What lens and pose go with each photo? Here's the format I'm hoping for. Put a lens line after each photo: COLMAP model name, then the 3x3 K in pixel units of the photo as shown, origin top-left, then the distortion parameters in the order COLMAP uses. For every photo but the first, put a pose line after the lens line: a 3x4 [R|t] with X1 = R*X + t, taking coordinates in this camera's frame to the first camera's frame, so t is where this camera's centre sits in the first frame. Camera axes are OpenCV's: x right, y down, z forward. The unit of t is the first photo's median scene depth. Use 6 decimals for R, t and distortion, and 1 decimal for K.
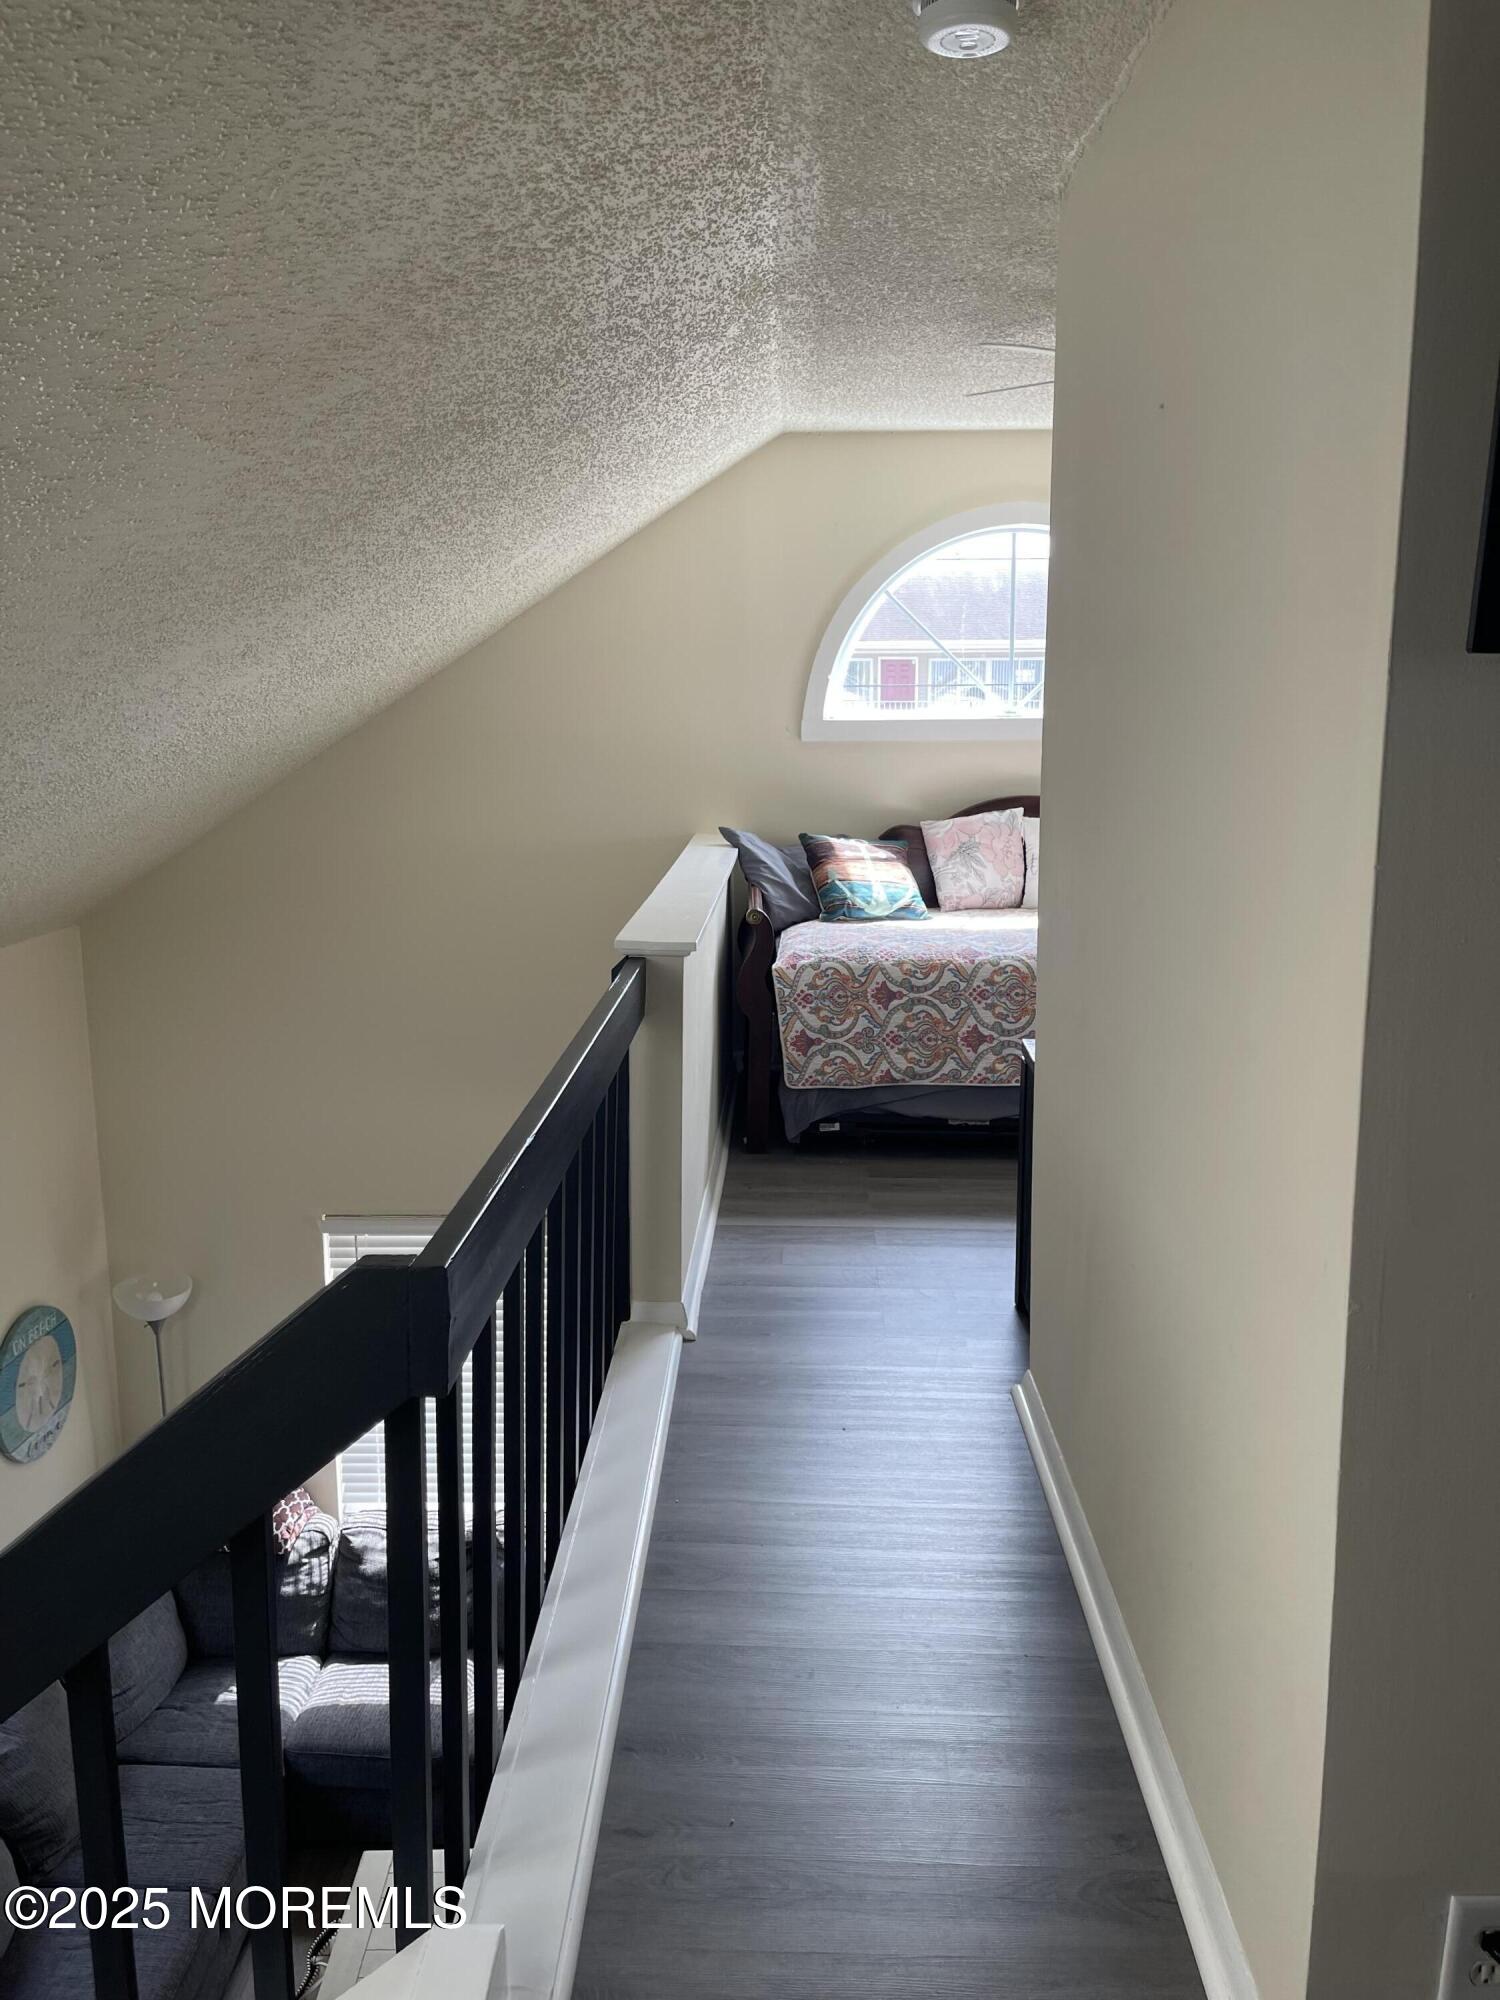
lens RADIAL K [[1522.8, 0, 755.0], [0, 1522.8, 1008.8], [0, 0, 1]] dist [0.057554, -0.065448]
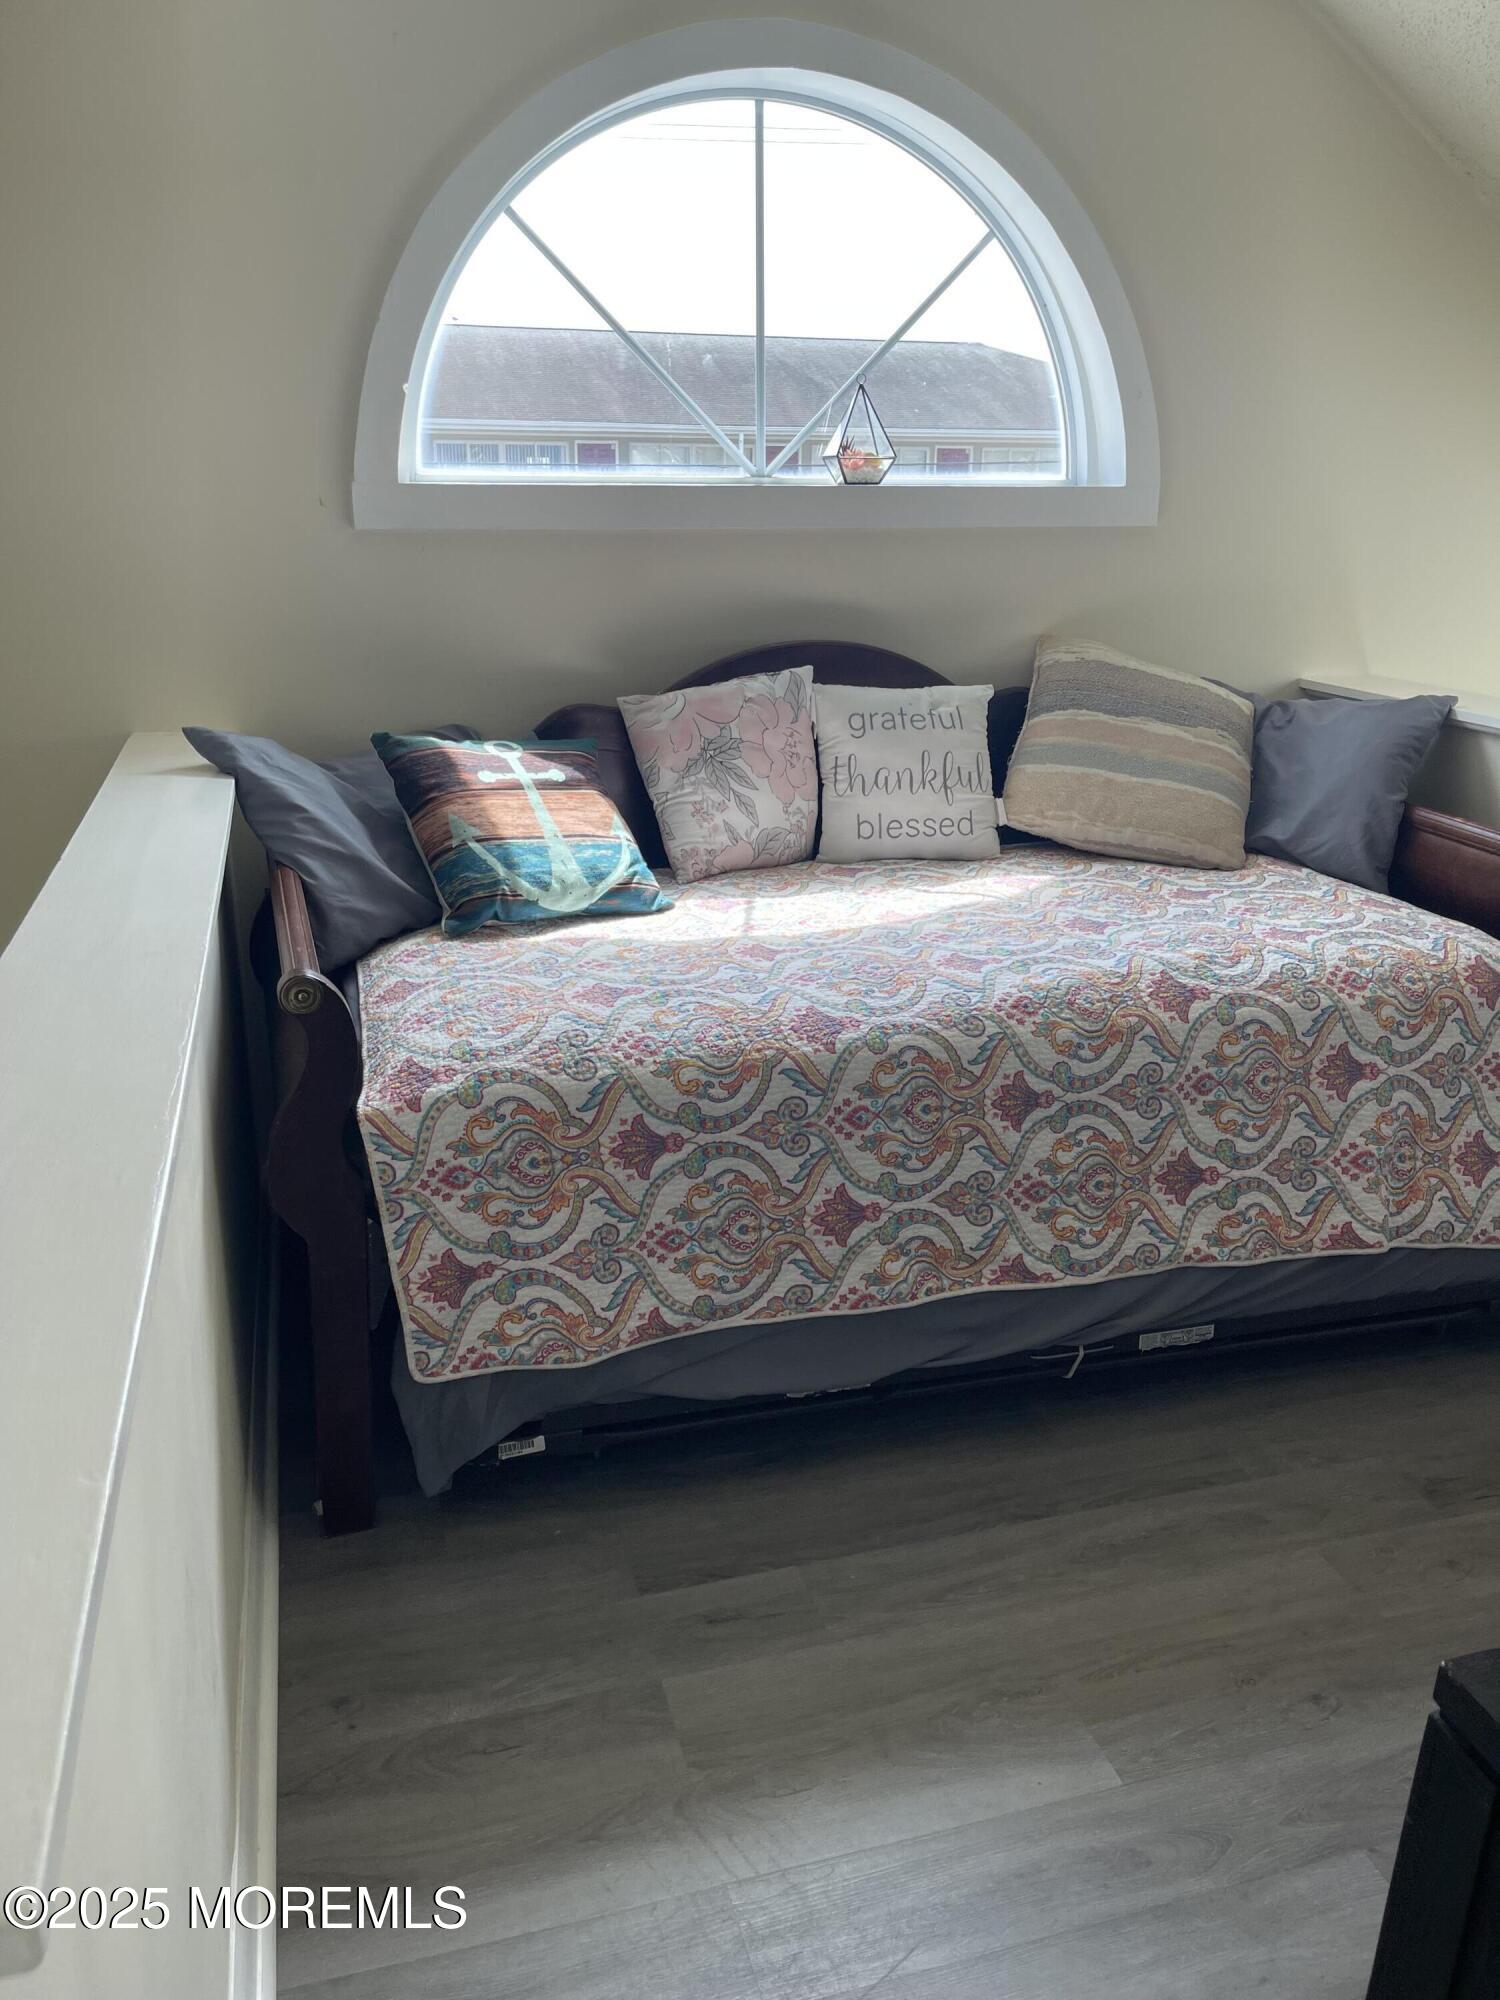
lens RADIAL K [[1522.8, 0, 769.8], [0, 1522.8, 980.6], [0, 0, 1]] dist [0.057554, -0.065448]
pose [[0.947085, -0.084430, 0.309679, -0.006748], [0.050774, 0.992046, 0.115185, -0.090682], [-0.316941, -0.093366, 0.943838, 0.534477]]
